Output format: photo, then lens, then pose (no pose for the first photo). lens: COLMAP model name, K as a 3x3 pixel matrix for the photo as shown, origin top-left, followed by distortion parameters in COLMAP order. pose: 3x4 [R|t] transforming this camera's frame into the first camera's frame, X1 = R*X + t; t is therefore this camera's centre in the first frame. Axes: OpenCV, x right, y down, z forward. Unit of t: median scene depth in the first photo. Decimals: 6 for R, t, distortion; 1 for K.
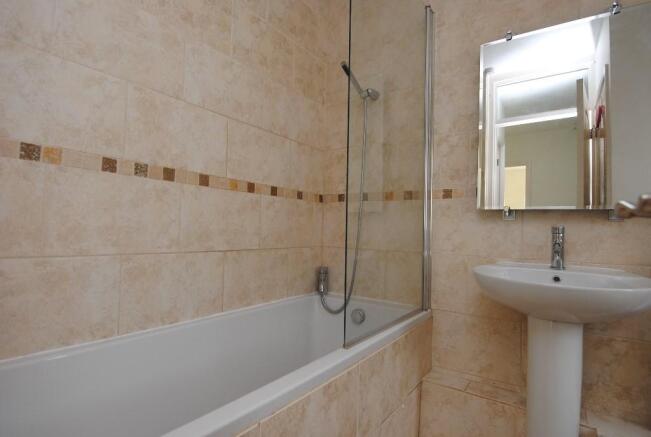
lens RADIAL K [[331.6, 0, 325.3], [0, 331.6, 217.4], [0, 0, 1]] dist [-0.023390, -0.001814]
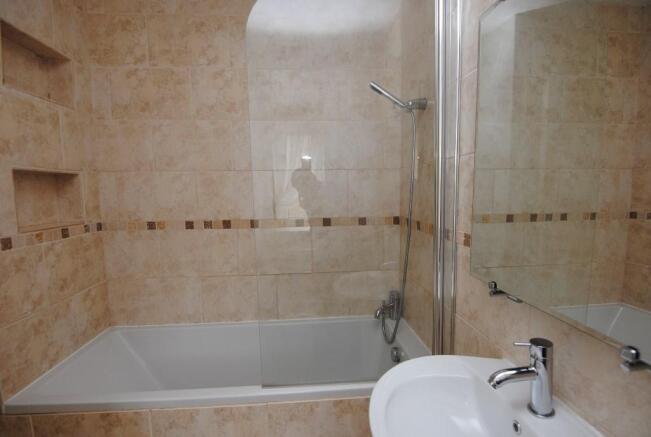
lens RADIAL K [[320.7, 0, 325.1], [0, 320.7, 219.4], [0, 0, 1]] dist [-0.006660, -0.000452]
pose [[0.641339, 0.035097, -0.766455, 0.952885], [0.061422, 0.993399, 0.096884, -0.275019], [0.764796, -0.109212, 0.634949, 0.436268]]
